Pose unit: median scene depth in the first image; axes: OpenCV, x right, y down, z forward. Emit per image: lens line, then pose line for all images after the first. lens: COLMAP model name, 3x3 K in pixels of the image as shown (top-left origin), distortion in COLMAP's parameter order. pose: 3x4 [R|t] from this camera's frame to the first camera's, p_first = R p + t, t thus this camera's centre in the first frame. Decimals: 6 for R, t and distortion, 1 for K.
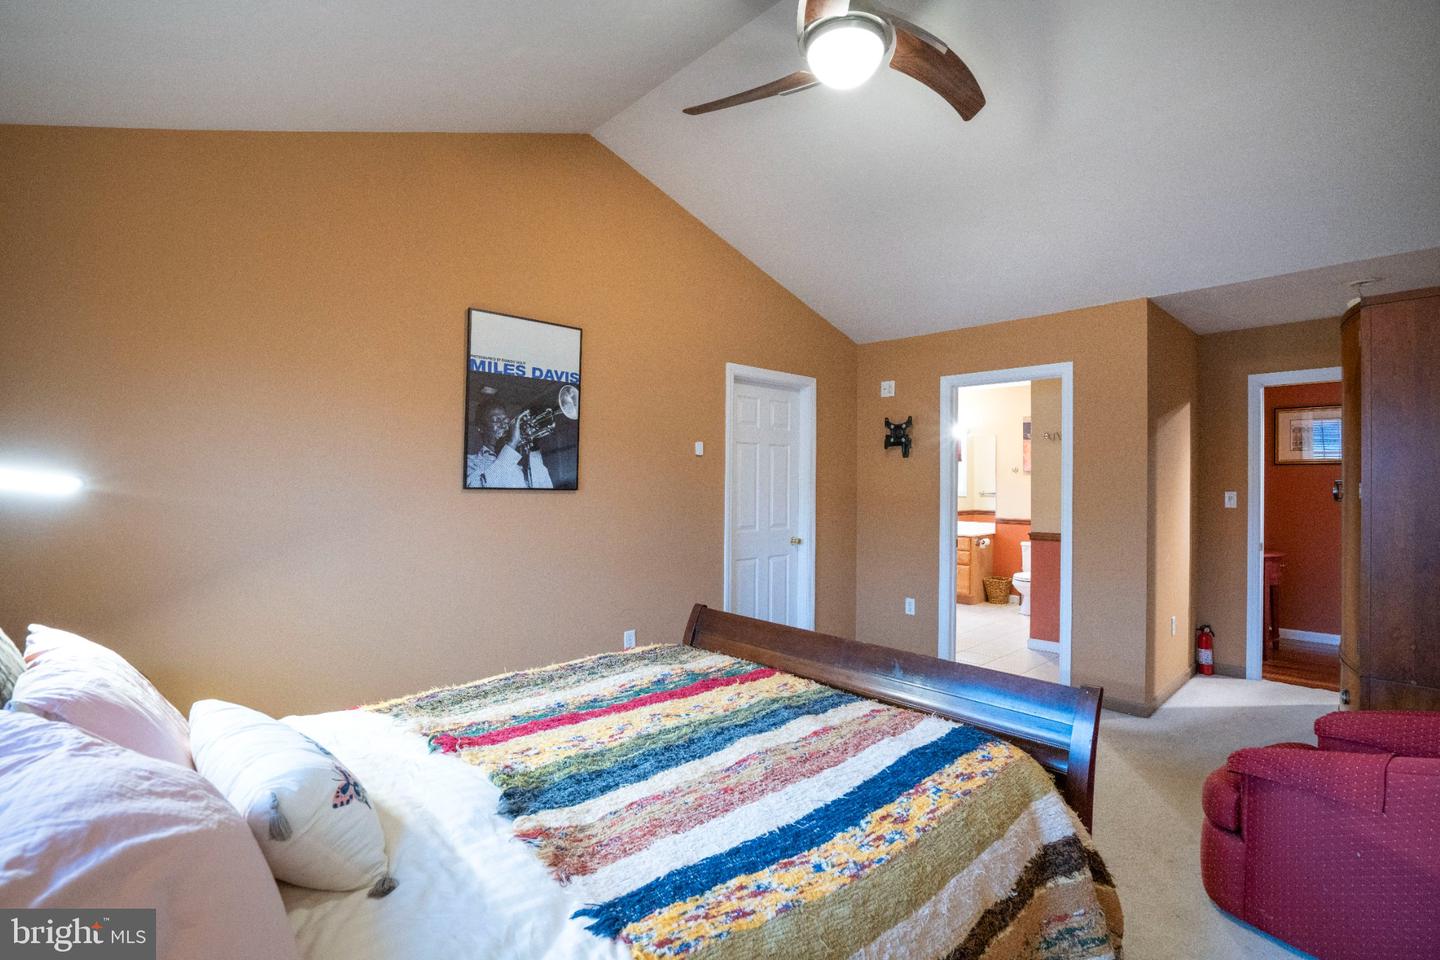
lens RADIAL K [[665.7, 0, 722.8], [0, 665.7, 480.1], [0, 0, 1]] dist [-0.055921, 0.020634]
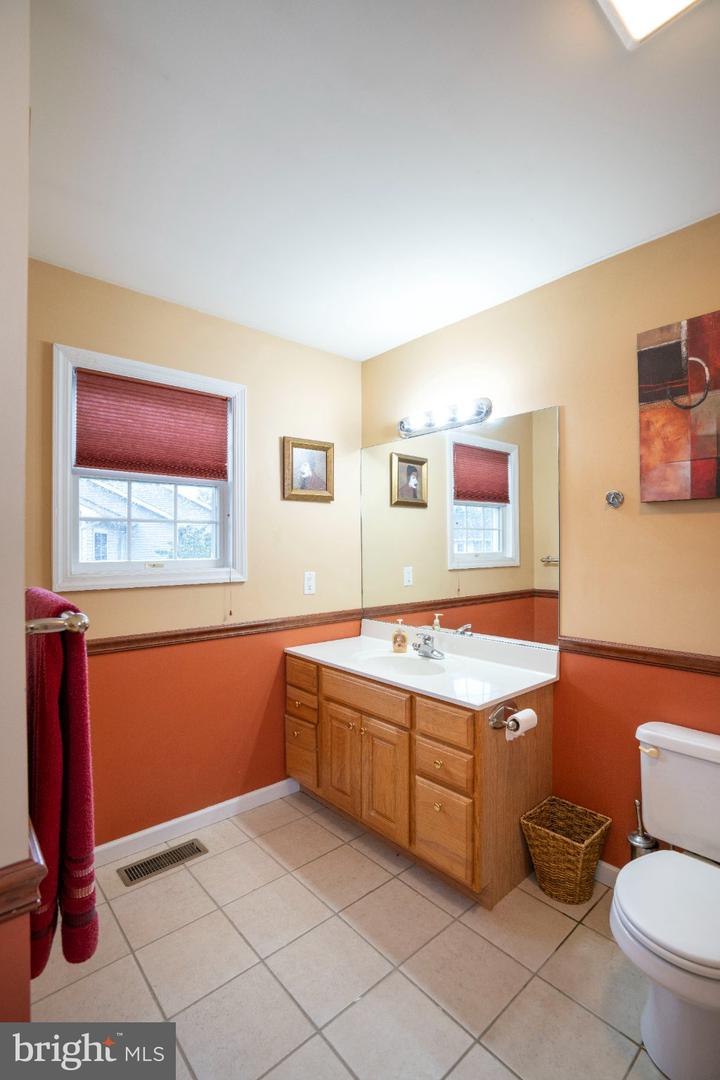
lens RADIAL K [[499.2, 0, 364.8], [0, 499.2, 542.3], [0, 0, 1]] dist [-0.055921, 0.020634]
pose [[0.999703, -0.005237, -0.023795, 0.324599], [0.005203, 0.999985, -0.001476, 0.006440], [0.023802, 0.001352, 0.999716, 0.751496]]
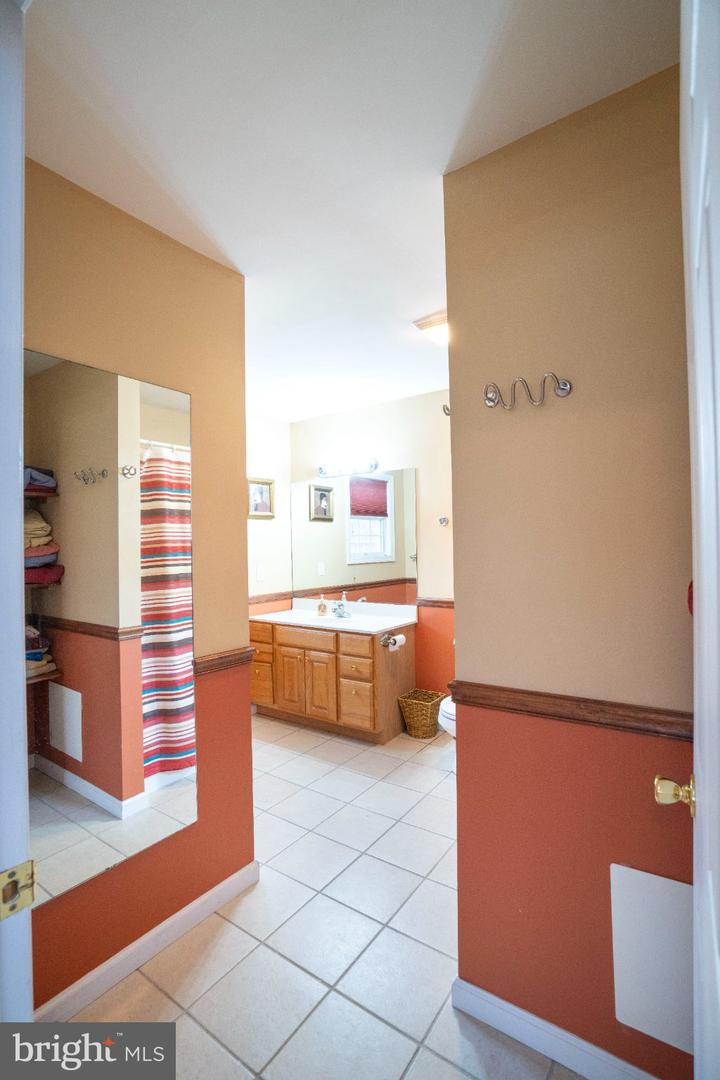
lens RADIAL K [[499.2, 0, 358.4], [0, 499.2, 543.2], [0, 0, 1]] dist [-0.055921, 0.020634]
pose [[0.979470, -0.017802, 0.200802, 0.271173], [0.019156, 0.999805, -0.004803, 0.006746], [-0.200678, 0.008551, 0.979620, 0.558456]]
